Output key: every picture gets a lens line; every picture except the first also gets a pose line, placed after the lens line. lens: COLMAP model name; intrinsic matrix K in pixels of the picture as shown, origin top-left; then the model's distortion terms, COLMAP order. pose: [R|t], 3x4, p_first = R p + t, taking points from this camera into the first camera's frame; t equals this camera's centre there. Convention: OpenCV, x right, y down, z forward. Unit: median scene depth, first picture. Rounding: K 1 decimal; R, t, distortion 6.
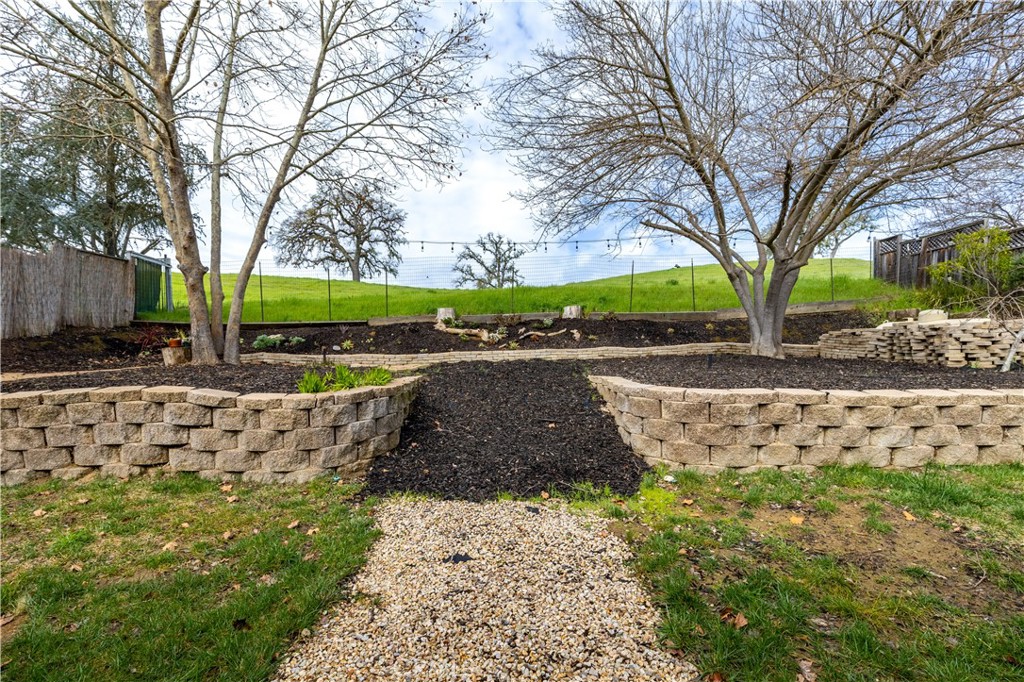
lens RADIAL K [[460.1, 0, 512.3], [0, 460.1, 347.3], [0, 0, 1]] dist [0.011028, -0.000113]
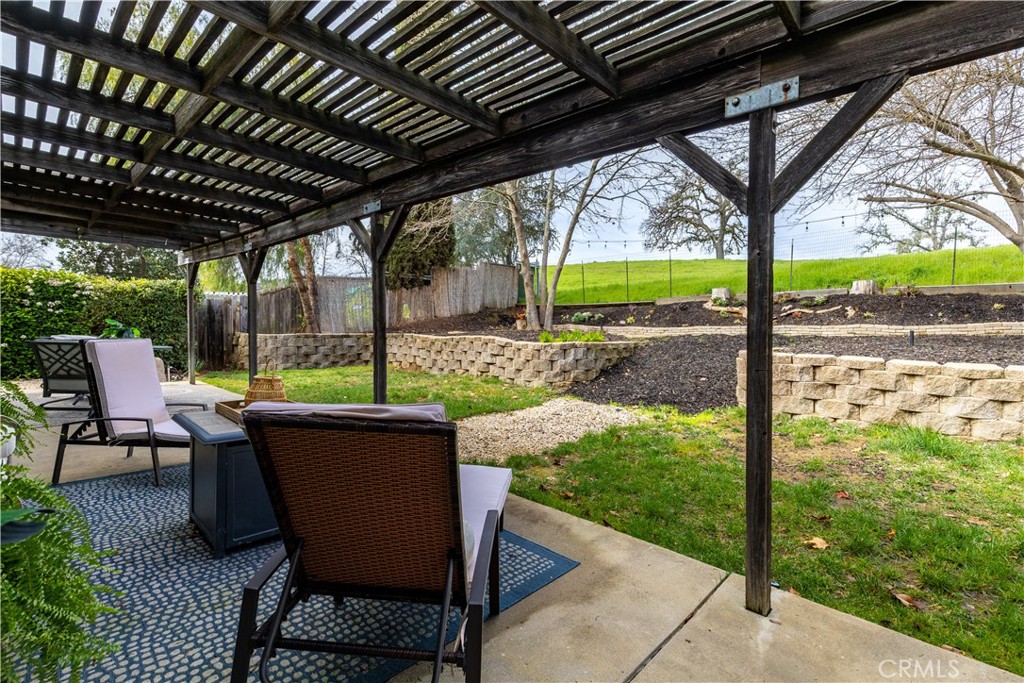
lens RADIAL K [[466.6, 0, 512.6], [0, 466.6, 336.3], [0, 0, 1]] dist [0.003349, 0.000237]
pose [[0.718746, 0.033942, -0.694444, 0.354089], [-0.019053, 0.999394, 0.029127, 0.009592], [0.695011, -0.007704, 0.718957, -0.203230]]
